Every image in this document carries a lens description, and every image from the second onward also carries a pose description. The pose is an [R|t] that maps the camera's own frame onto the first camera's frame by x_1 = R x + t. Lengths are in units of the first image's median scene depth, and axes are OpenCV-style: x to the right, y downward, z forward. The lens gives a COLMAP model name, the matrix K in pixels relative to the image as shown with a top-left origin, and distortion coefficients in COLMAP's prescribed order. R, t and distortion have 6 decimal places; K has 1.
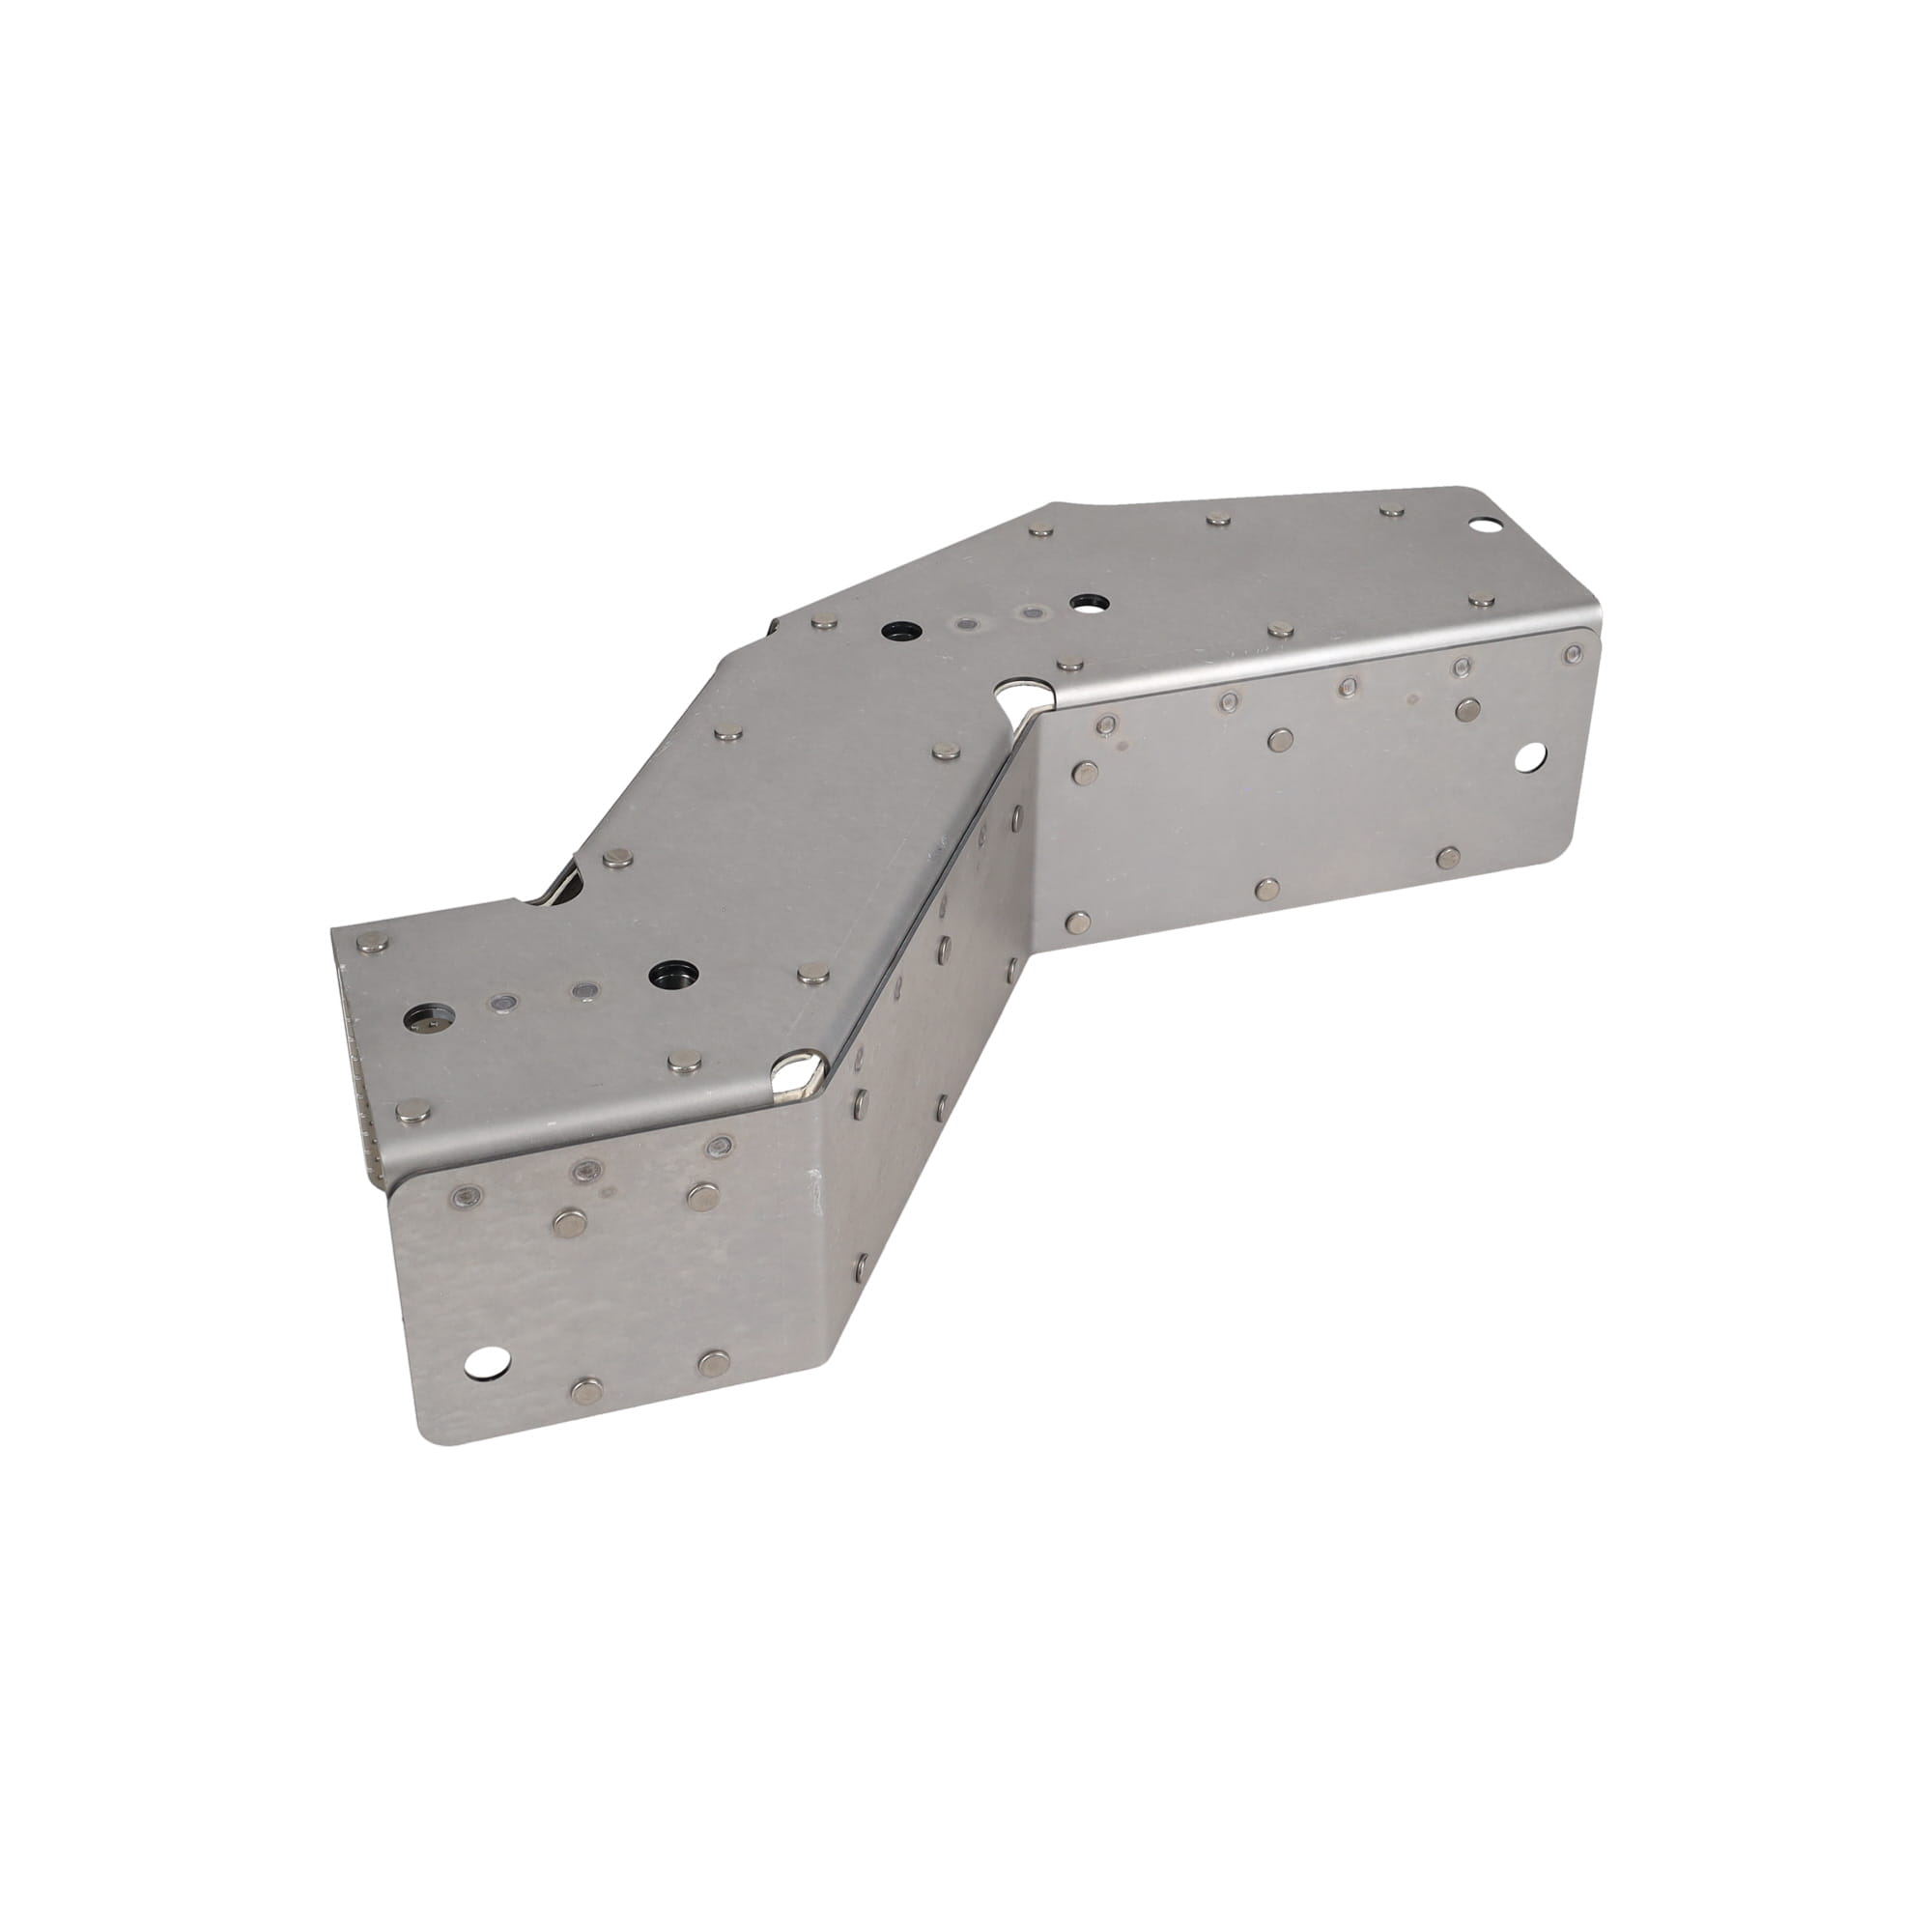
lens RADIAL K [[2874.2, 0, 966.0], [0, 2874.2, 966.0], [0, 0, 1]] dist [-0.143284, 0.025417]
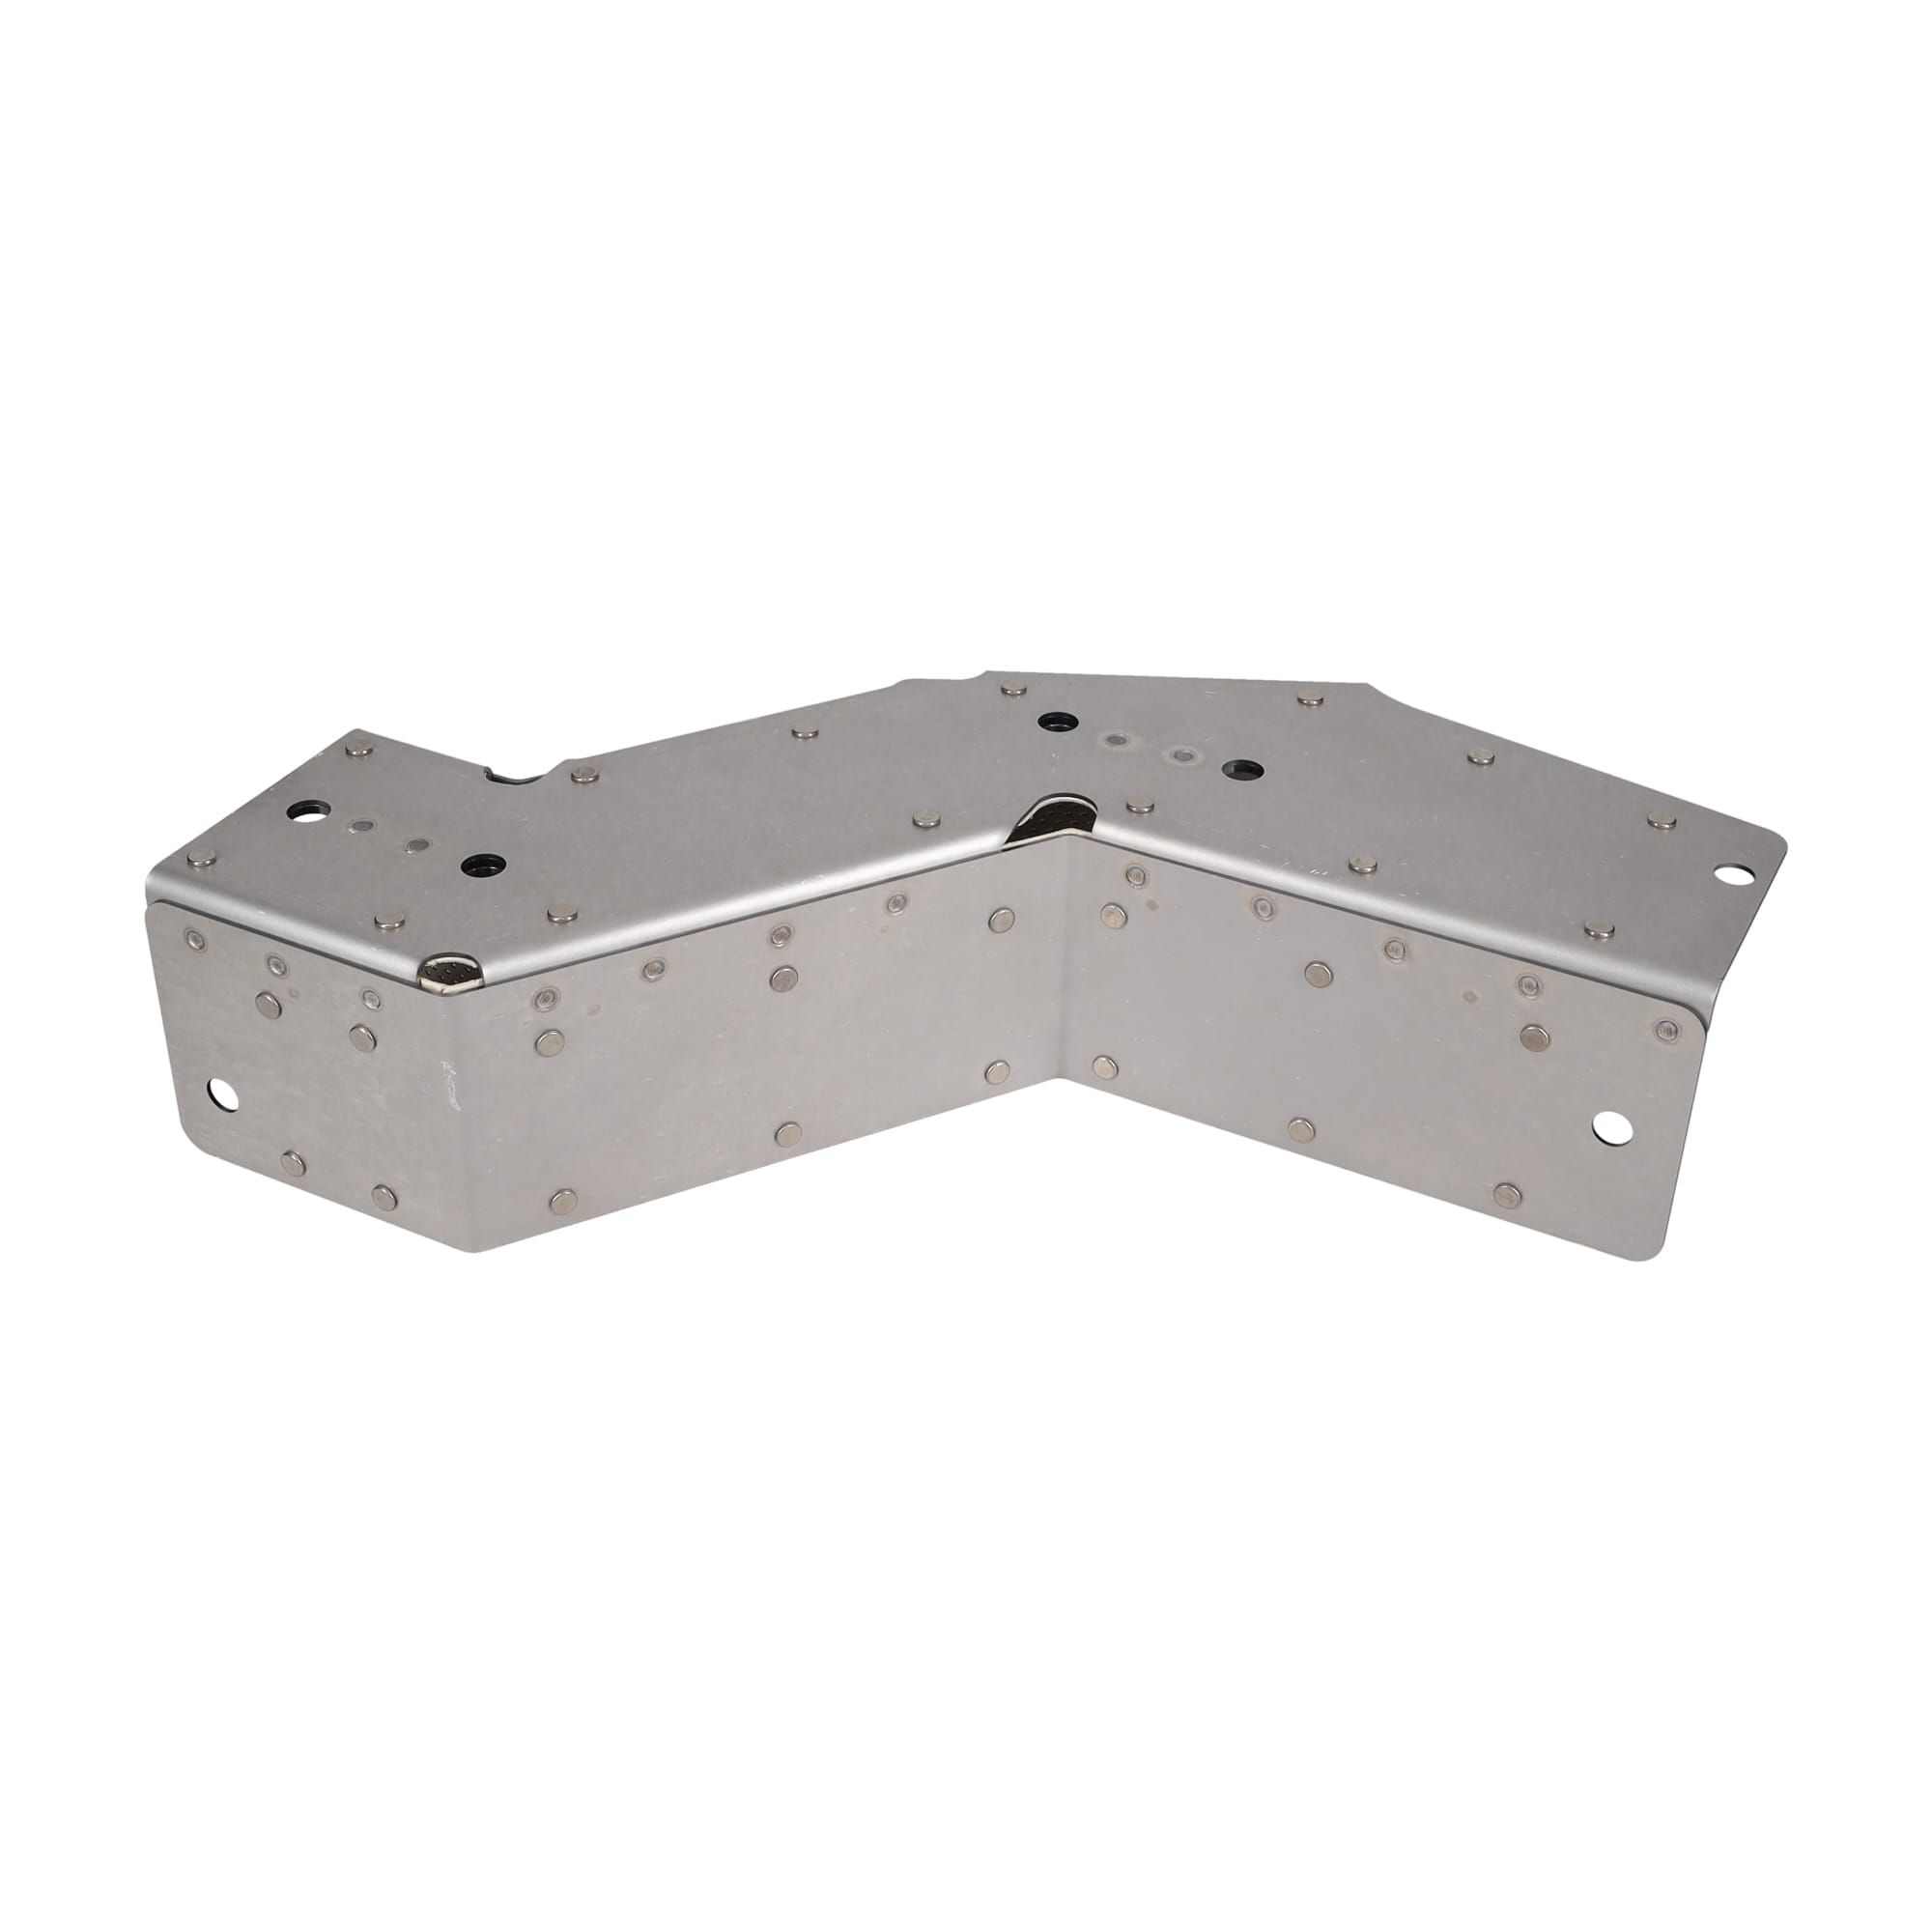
lens RADIAL K [[2874.2, 0, 966.0], [0, 2874.2, 966.0], [0, 0, 1]] dist [-0.143284, 0.025417]
pose [[0.679868, 0.394087, -0.618445, 0.618418], [-0.421273, 0.900177, 0.110499, -0.138841], [0.600257, 0.185410, 0.778020, 0.216276]]
